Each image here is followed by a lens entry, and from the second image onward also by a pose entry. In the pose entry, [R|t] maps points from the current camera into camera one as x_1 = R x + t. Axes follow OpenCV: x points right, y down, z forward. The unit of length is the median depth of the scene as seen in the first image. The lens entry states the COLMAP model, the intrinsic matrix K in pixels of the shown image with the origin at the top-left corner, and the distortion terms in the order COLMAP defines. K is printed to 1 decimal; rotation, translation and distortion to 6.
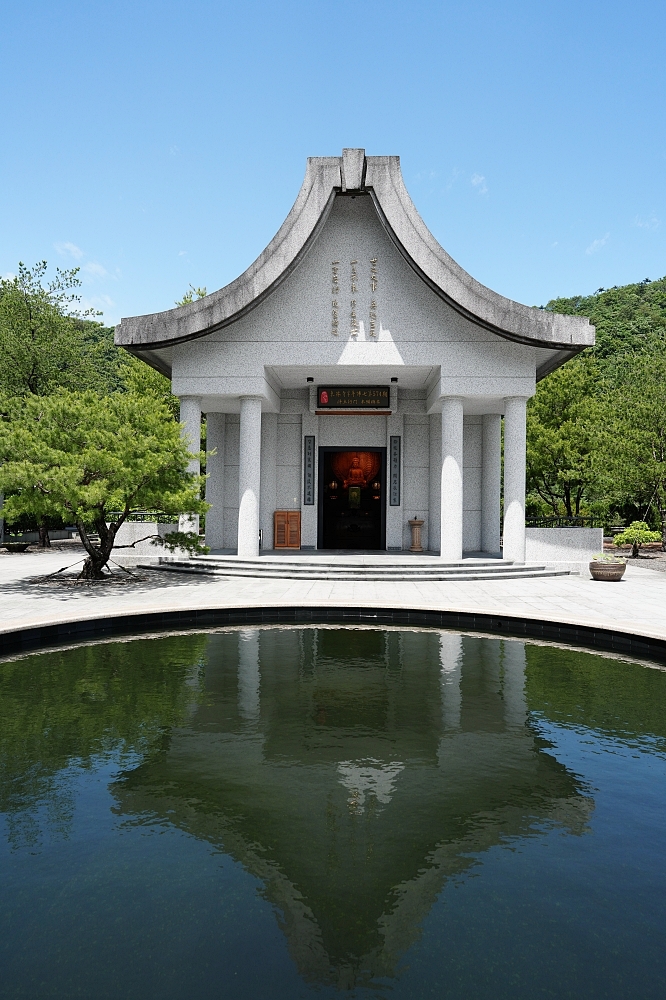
lens RADIAL K [[665.2, 0, 333.6], [0, 665.2, 504.6], [0, 0, 1]] dist [-0.037533, 0.048814]
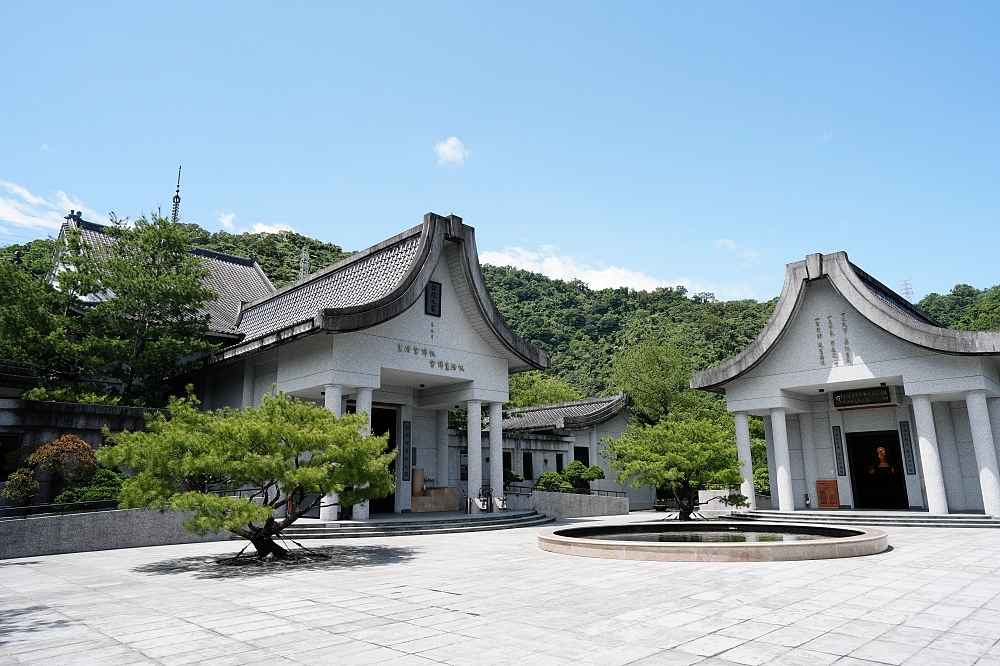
lens RADIAL K [[665.2, 0, 496.5], [0, 665.2, 330.8], [0, 0, 1]] dist [-0.037533, 0.048814]
pose [[0.731633, -0.174610, -0.658957, 0.478667], [0.025448, 0.972962, -0.229560, 0.005603], [0.681224, 0.151184, 0.716294, -0.650552]]
